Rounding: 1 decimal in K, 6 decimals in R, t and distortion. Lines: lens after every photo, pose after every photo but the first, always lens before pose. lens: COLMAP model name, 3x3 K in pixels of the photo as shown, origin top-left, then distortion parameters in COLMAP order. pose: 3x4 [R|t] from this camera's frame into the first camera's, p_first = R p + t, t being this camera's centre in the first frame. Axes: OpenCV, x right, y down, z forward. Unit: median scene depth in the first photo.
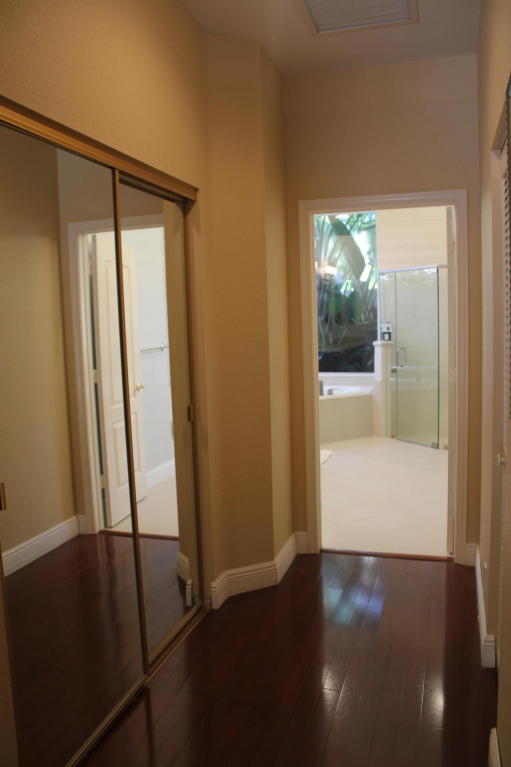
lens RADIAL K [[634.7, 0, 255.5], [0, 634.7, 383.5], [0, 0, 1]] dist [-0.166864, 0.146710]
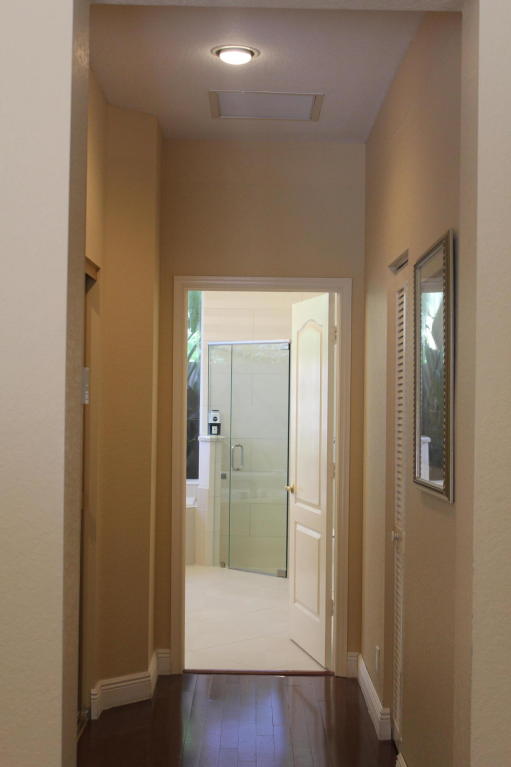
lens RADIAL K [[1150.5, 0, 255.5], [0, 1150.5, 383.5], [0, 0, 1]] dist [-0.035227, -0.053235]
pose [[0.951990, 0.045370, 0.302748, -0.315800], [-0.009933, 0.993014, -0.117581, 0.060468], [-0.305968, 0.108929, 0.945790, -0.601375]]
